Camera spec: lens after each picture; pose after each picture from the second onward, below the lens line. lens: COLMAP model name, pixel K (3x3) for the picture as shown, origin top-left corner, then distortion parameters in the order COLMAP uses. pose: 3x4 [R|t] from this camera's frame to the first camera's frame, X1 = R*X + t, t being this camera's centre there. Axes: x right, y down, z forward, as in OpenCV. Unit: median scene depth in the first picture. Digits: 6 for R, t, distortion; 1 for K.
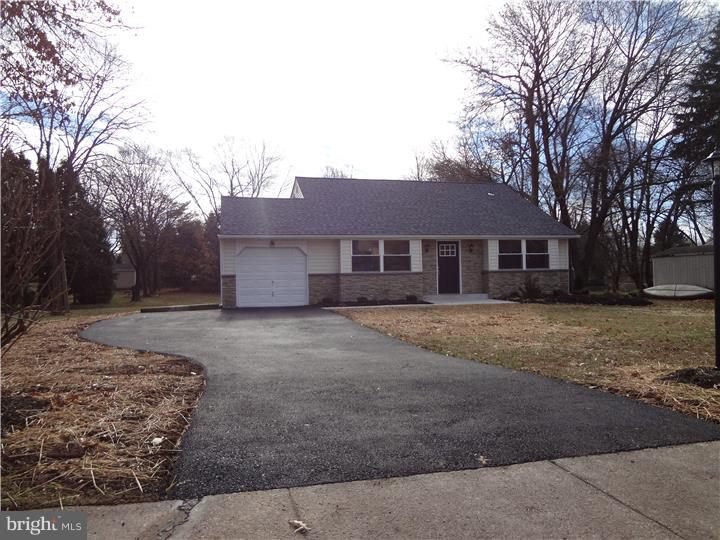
lens RADIAL K [[501.3, 0, 361.4], [0, 501.3, 274.5], [0, 0, 1]] dist [0.000640, 0.000011]
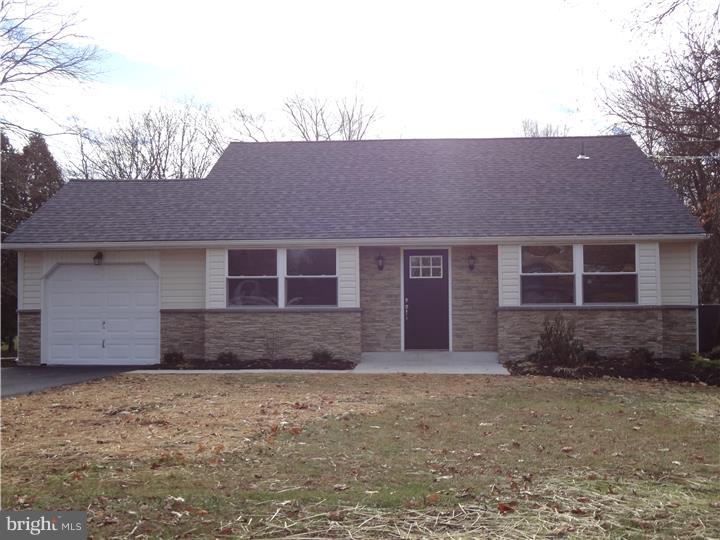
lens RADIAL K [[859.3, 0, 360.2], [0, 859.3, 275.5], [0, 0, 1]] dist [-0.011290, 0.000000]
pose [[0.950112, -0.001343, -0.311905, 0.407231], [-0.009486, 0.999404, -0.033200, -0.009436], [0.311763, 0.034502, 0.949533, 0.136526]]
